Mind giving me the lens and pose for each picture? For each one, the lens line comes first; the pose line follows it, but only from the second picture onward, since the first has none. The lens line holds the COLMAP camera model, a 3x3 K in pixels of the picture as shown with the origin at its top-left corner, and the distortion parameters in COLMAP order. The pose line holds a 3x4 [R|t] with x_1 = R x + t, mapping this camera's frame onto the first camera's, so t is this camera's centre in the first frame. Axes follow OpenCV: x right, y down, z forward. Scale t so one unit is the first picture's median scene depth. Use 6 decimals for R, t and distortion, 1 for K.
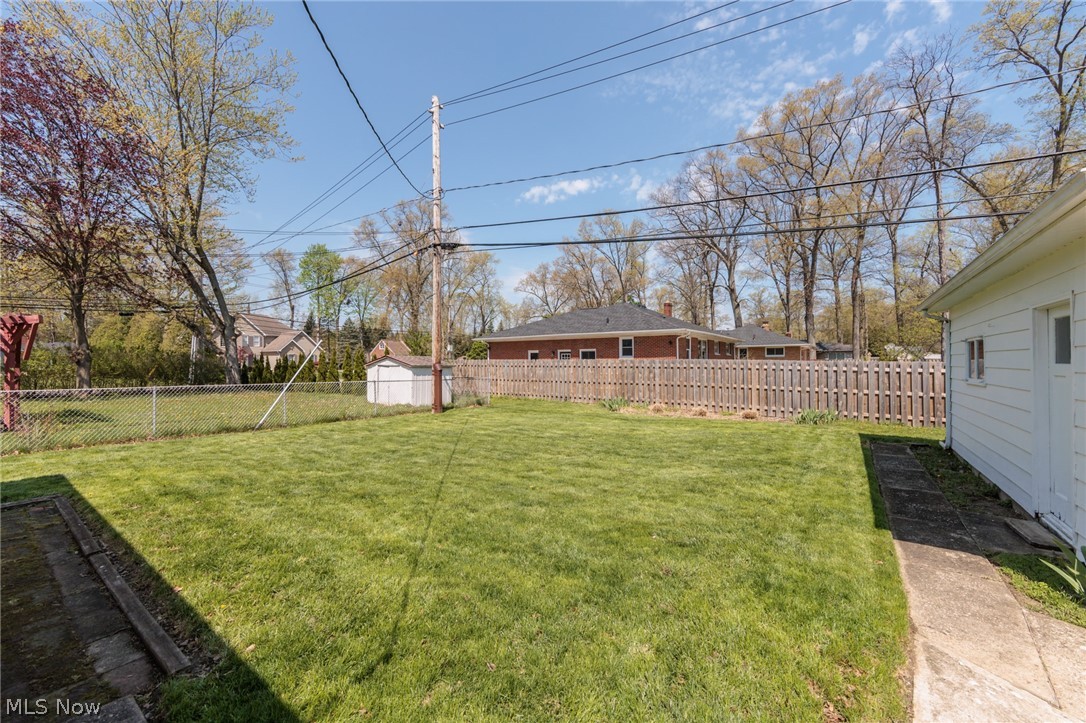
lens RADIAL K [[424.2, 0, 546.0], [0, 424.2, 366.0], [0, 0, 1]] dist [-0.000331, -0.000205]
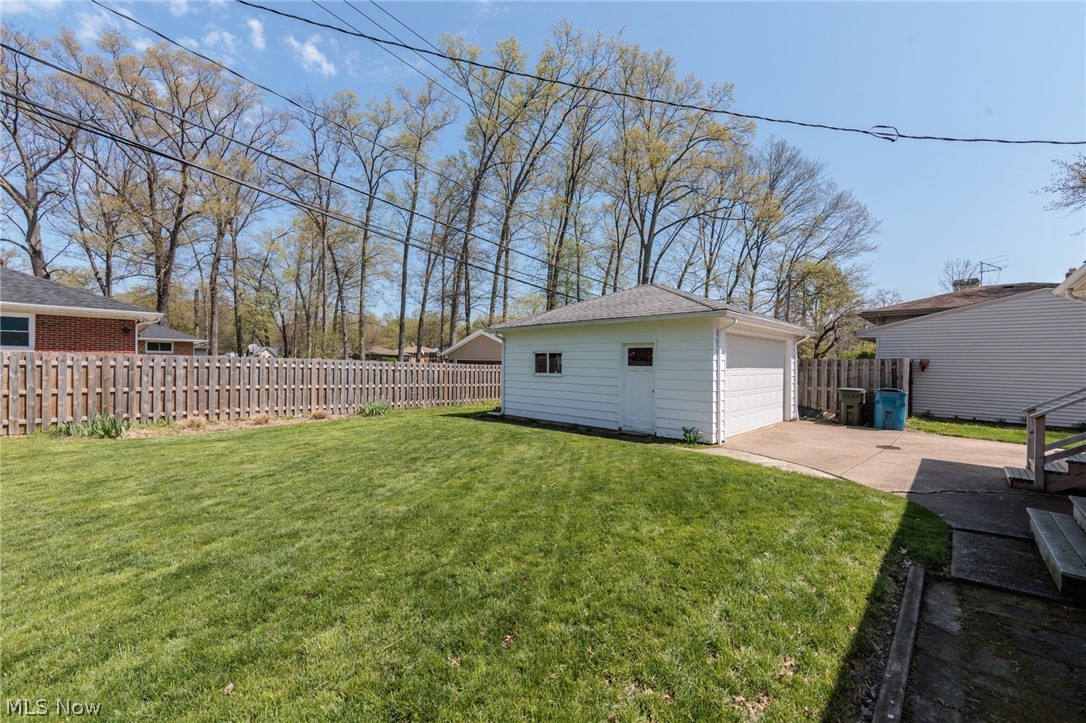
lens RADIAL K [[423.1, 0, 546.3], [0, 423.1, 382.4], [0, 0, 1]] dist [-0.002177, -0.000551]
pose [[0.153259, -0.039064, 0.987414, -0.214631], [-0.004069, 0.999185, 0.040161, -0.001063], [-0.988178, -0.010173, 0.152975, 0.176153]]
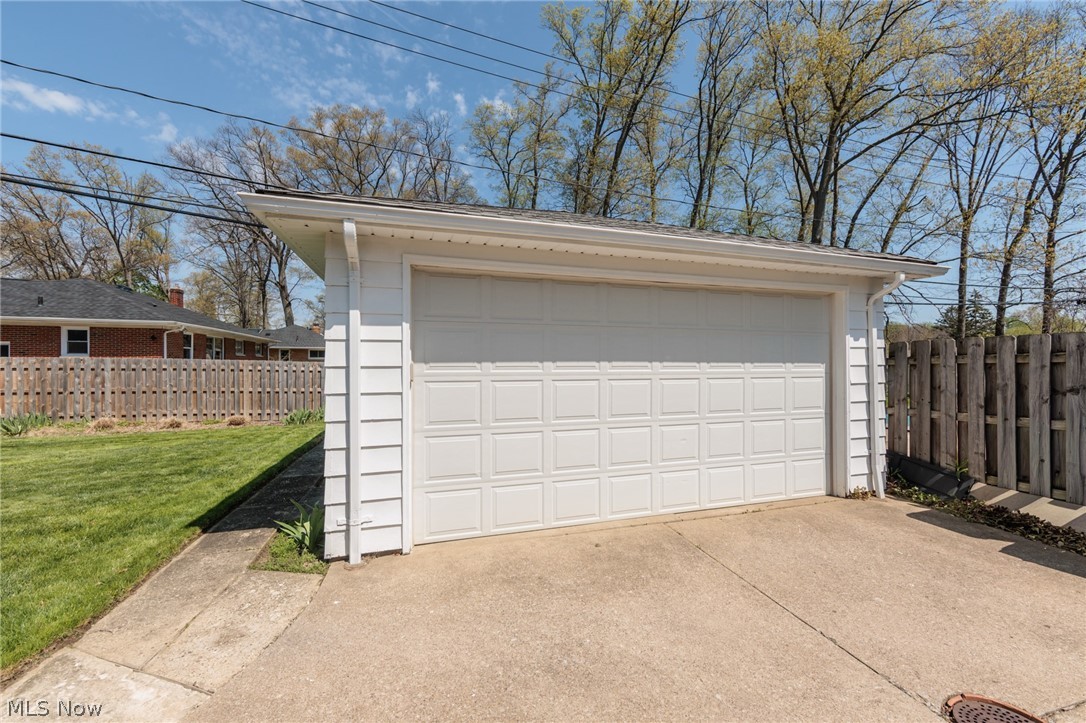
lens RADIAL K [[426.6, 0, 543.9], [0, 426.6, 351.6], [0, 0, 1]] dist [0.000148, -0.000412]
pose [[0.600142, 0.030340, 0.799318, 0.074945], [0.003244, 0.999180, -0.040362, 0.003470], [-0.799887, 0.026816, 0.599552, -0.039566]]
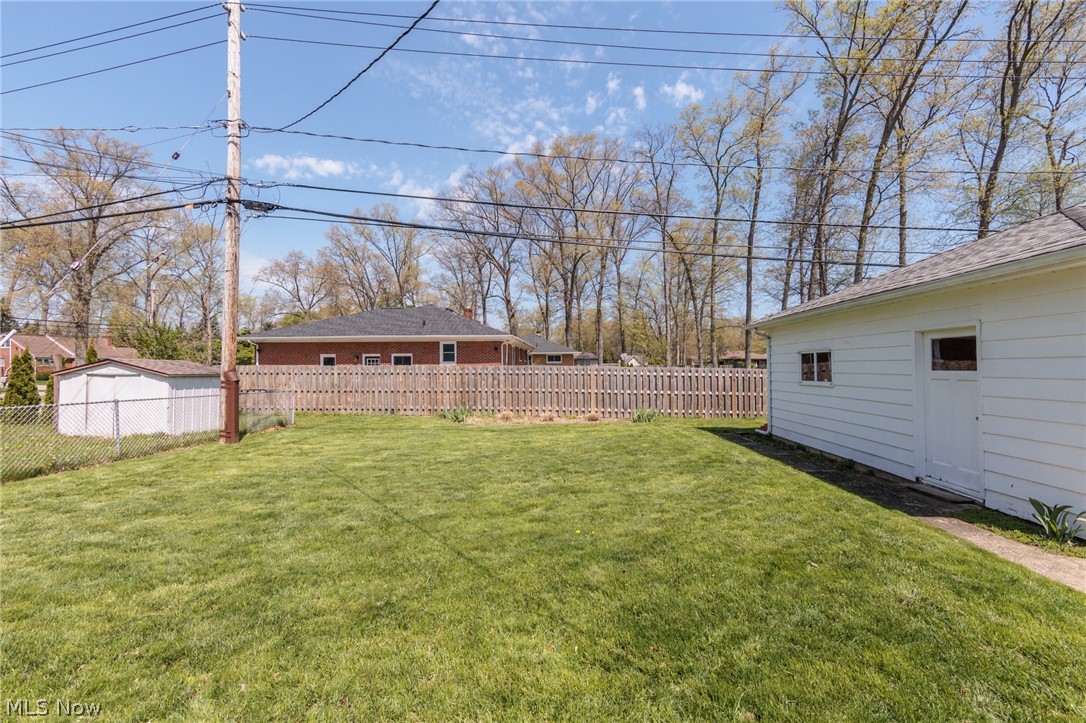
lens RADIAL K [[423.1, 0, 546.3], [0, 423.1, 382.4], [0, 0, 1]] dist [-0.002177, -0.000551]
pose [[0.846820, -0.019678, 0.531515, -0.102304], [0.006300, 0.999616, 0.026971, -0.001822], [-0.531842, -0.019491, 0.846620, 0.080711]]
